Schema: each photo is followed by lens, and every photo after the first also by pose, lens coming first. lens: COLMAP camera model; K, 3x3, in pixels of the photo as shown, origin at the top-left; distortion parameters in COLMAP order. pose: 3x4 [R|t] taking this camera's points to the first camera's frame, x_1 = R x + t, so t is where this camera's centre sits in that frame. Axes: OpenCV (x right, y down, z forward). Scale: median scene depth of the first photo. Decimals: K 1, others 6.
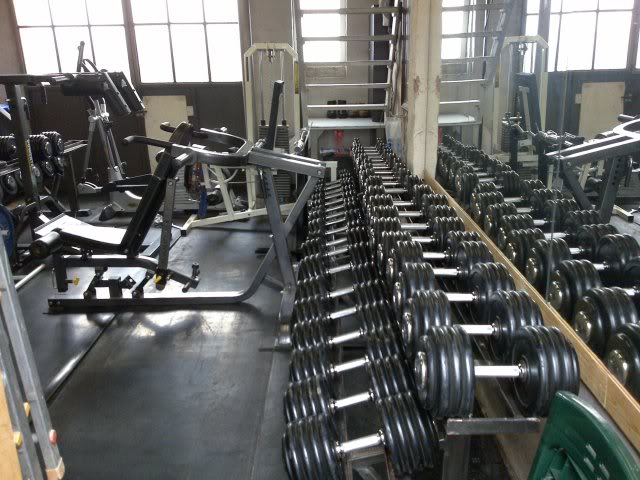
lens RADIAL K [[595.3, 0, 336.1], [0, 595.3, 240.8], [0, 0, 1]] dist [0.157574, -0.318989]
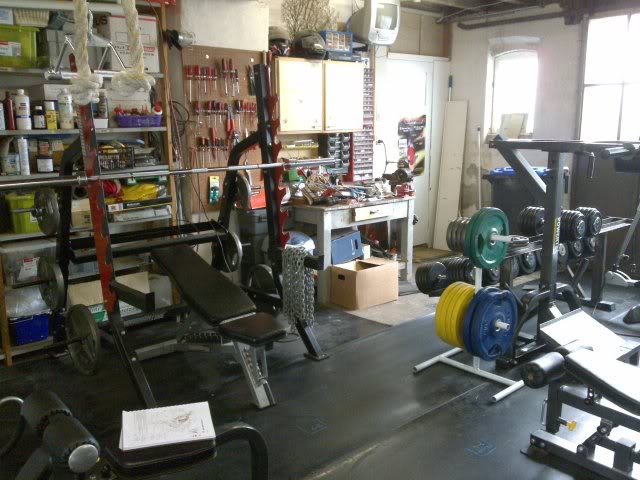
lens RADIAL K [[602.8, 0, 320.0], [0, 602.8, 240.0], [0, 0, 1]] dist [0.002817, -0.003795]
pose [[0.648203, 0.165274, -0.743315, -0.095265], [-0.227196, 0.973676, 0.018370, -0.072403], [0.726784, 0.156971, 0.668689, 0.202373]]
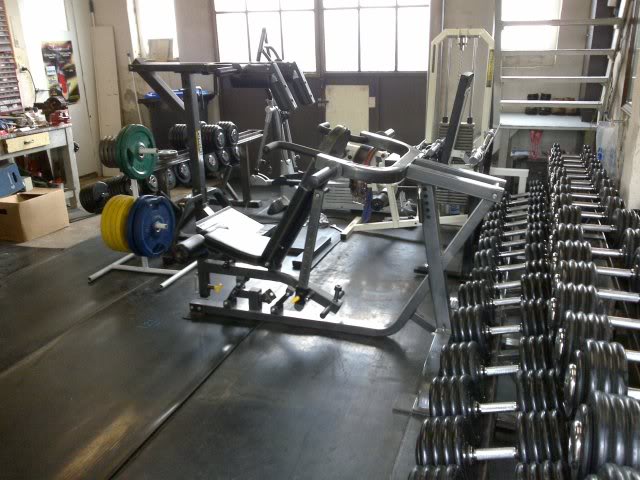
lens RADIAL K [[595.3, 0, 336.1], [0, 595.3, 240.8], [0, 0, 1]] dist [0.157574, -0.318989]
pose [[0.947070, 0.107730, -0.302411, 0.014242], [-0.099708, 0.994135, 0.041889, -0.048847], [0.305150, -0.009519, 0.952257, 0.131190]]
